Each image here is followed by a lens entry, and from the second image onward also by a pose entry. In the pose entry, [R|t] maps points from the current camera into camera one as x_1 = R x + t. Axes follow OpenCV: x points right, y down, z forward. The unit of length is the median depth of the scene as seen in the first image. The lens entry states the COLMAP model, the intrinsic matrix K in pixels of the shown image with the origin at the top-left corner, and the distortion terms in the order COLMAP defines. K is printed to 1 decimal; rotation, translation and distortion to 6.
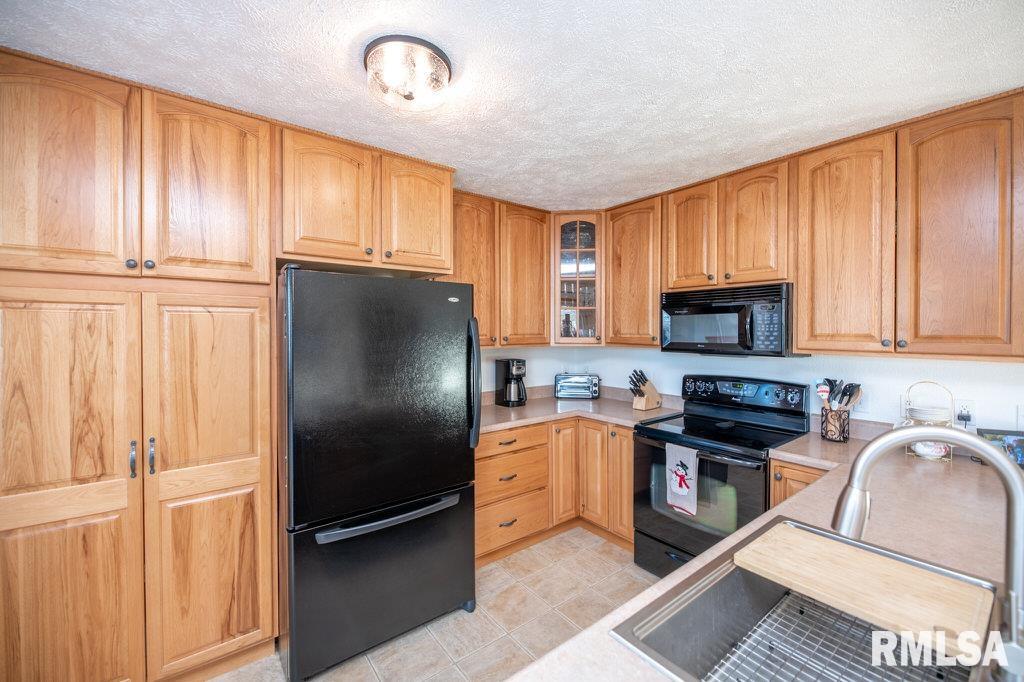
lens RADIAL K [[430.9, 0, 512.6], [0, 430.9, 332.1], [0, 0, 1]] dist [-0.003094, -0.001256]
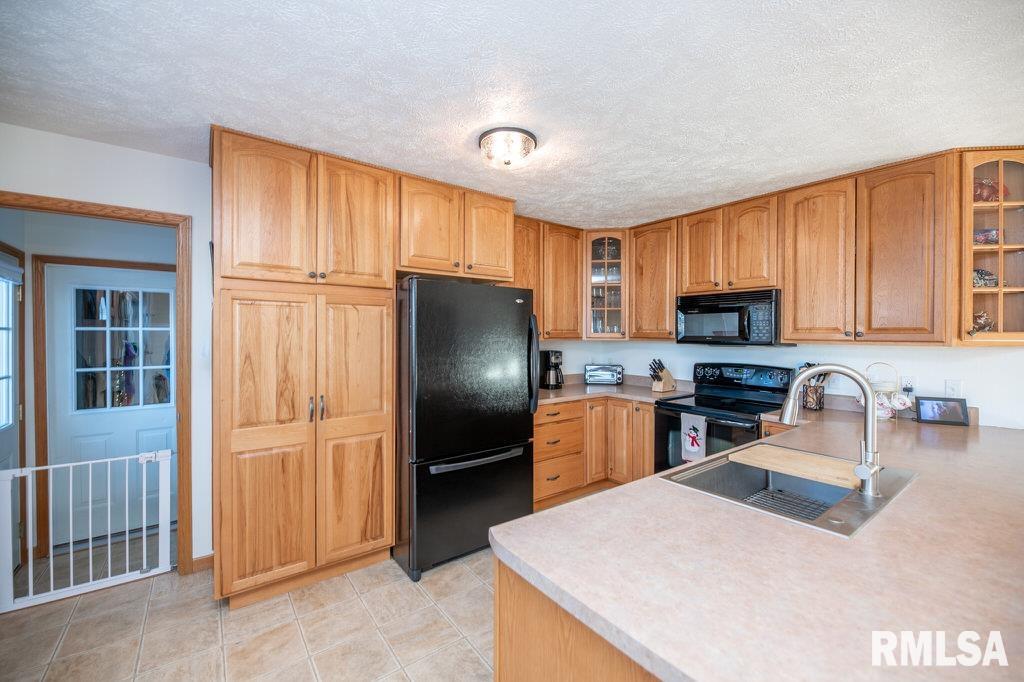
lens RADIAL K [[423.3, 0, 505.0], [0, 423.3, 330.4], [0, 0, 1]] dist [-0.000571, -0.001030]
pose [[0.999241, 0.006788, -0.038358, -0.135501], [-0.007182, 0.999923, -0.010136, 0.030636], [0.038287, 0.010403, 0.999213, -0.317119]]
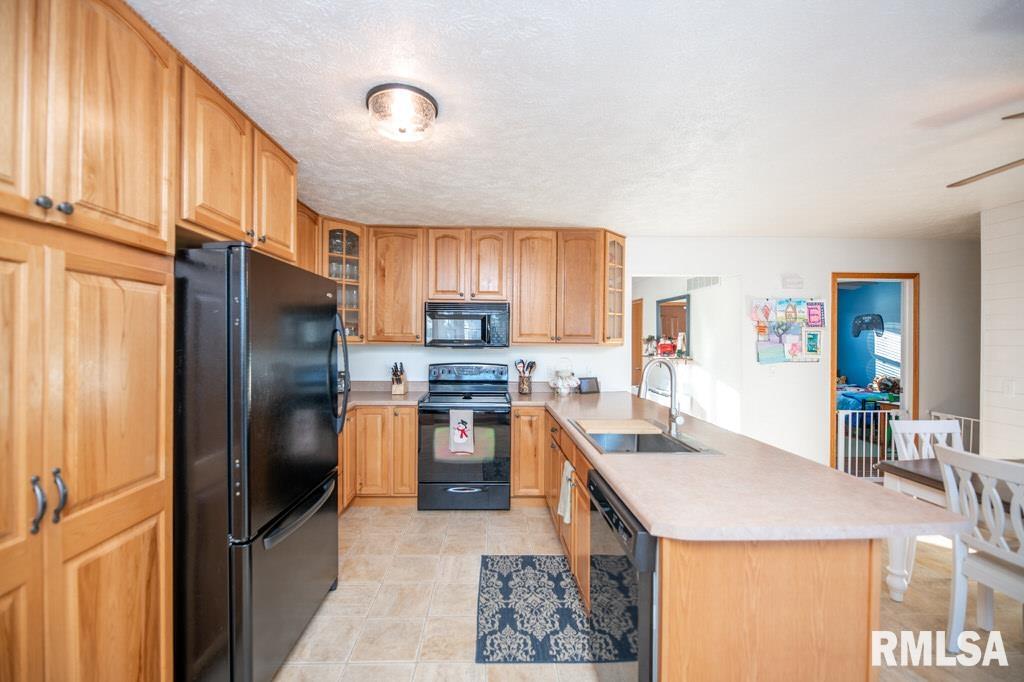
lens RADIAL K [[430.9, 0, 498.4], [0, 430.9, 336.1], [0, 0, 1]] dist [-0.003094, -0.001256]
pose [[0.594492, 0.014813, 0.803965, -0.766392], [-0.010223, 0.999889, -0.010864, 0.033427], [-0.804036, -0.001760, 0.594578, 0.047258]]
